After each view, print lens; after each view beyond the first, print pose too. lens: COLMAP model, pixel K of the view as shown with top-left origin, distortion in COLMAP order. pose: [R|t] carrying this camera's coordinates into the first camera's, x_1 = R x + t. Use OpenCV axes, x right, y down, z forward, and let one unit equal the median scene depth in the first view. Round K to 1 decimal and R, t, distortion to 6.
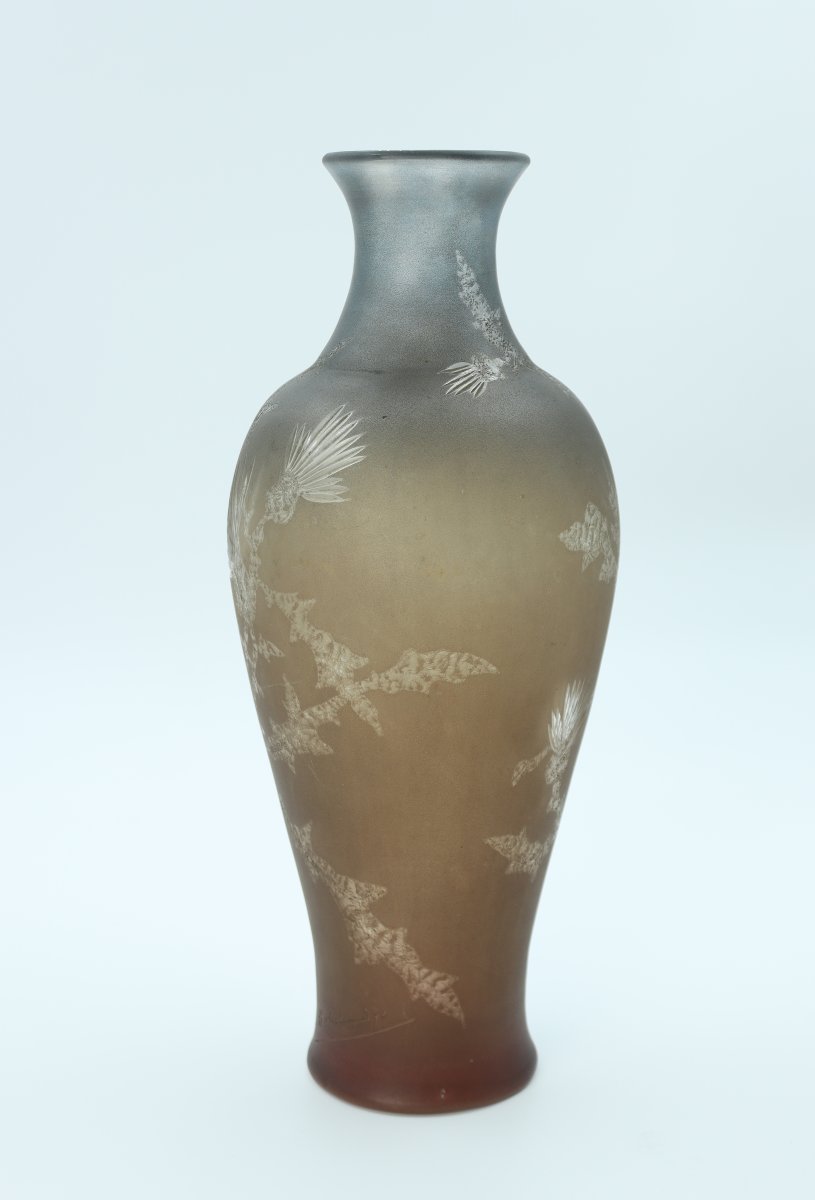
lens RADIAL K [[1933.1, 0, 407.5], [0, 1933.1, 600.0], [0, 0, 1]] dist [-0.014810, 0.013248]
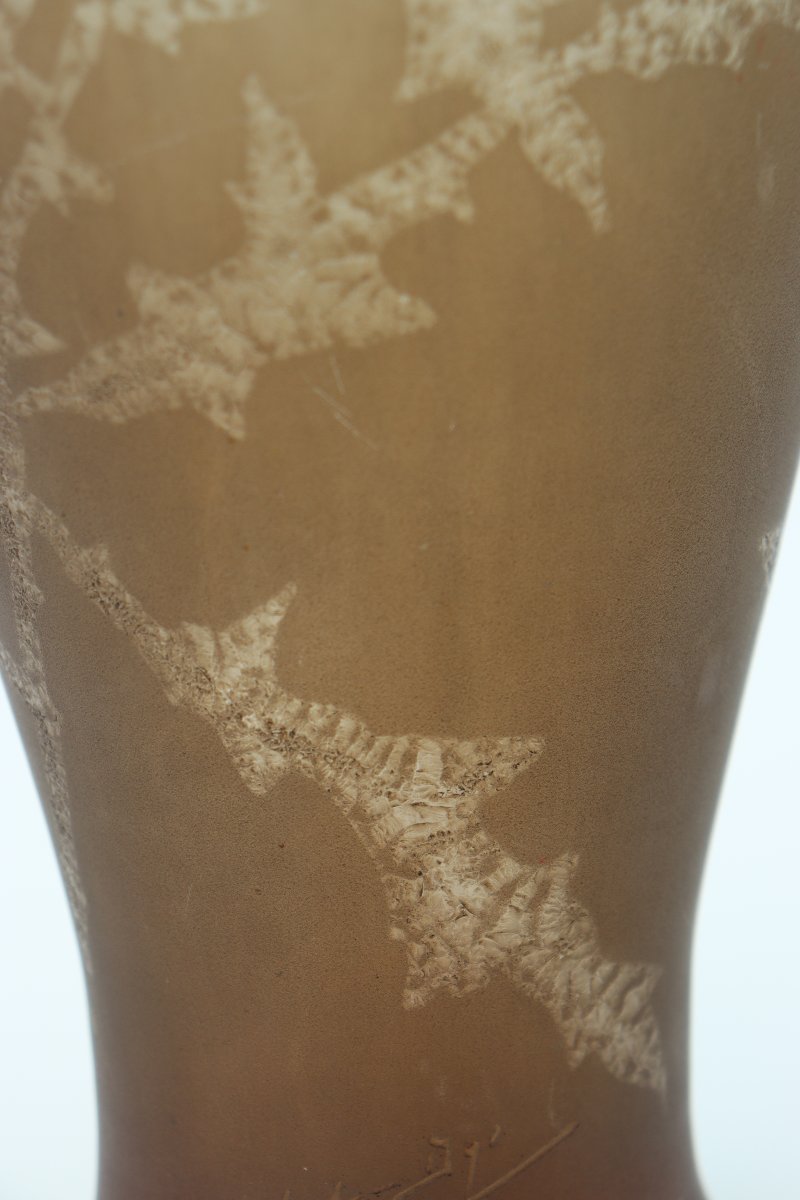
lens RADIAL K [[2882.3, 0, 400.0], [0, 2882.3, 600.0], [0, 0, 1]] dist [0.194773, 0.075445]
pose [[0.785007, -0.171633, 0.595236, -0.322975], [0.160710, 0.984380, 0.071893, 0.088187], [-0.598278, 0.039224, 0.800328, 0.631861]]
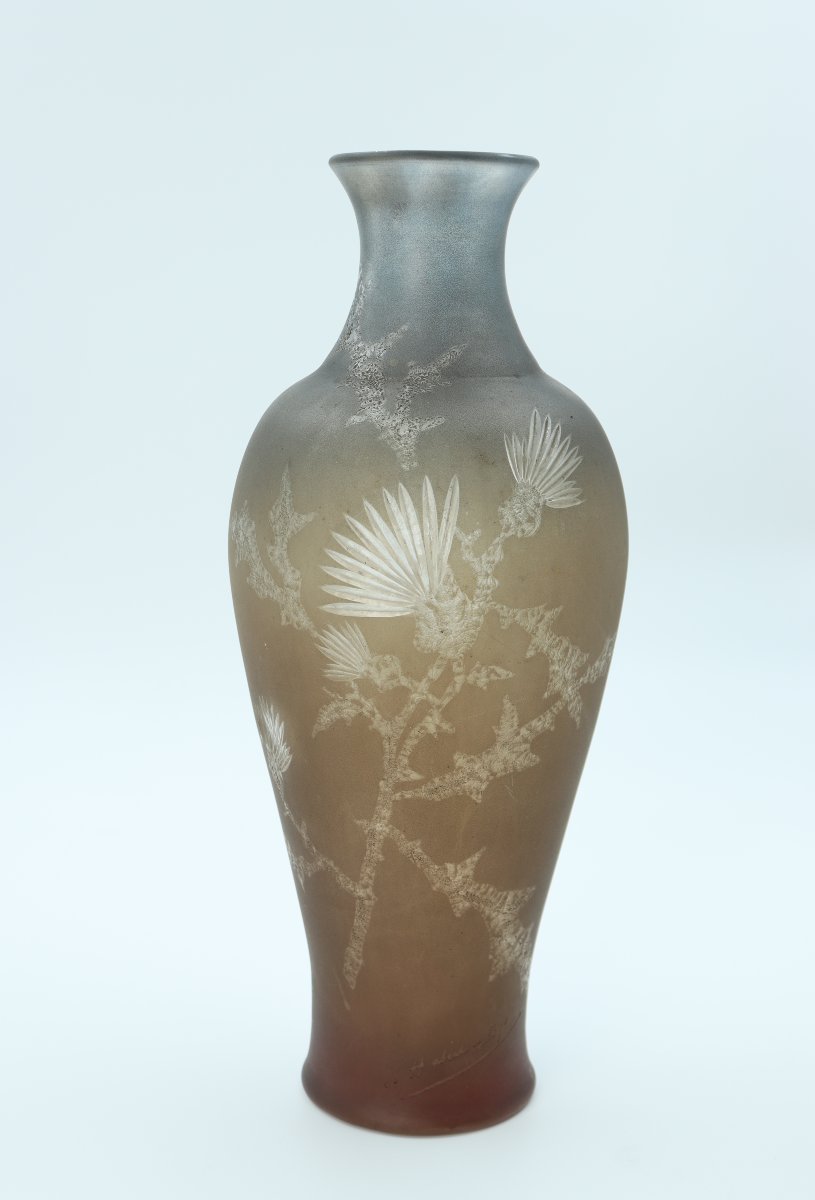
lens RADIAL K [[1933.1, 0, 407.5], [0, 1933.1, 600.0], [0, 0, 1]] dist [-0.014810, 0.013248]
pose [[0.351173, -0.172746, 0.920237, -0.950202], [0.173282, 0.977846, 0.117434, -0.128479], [-0.920136, 0.118221, 0.373327, 0.679754]]
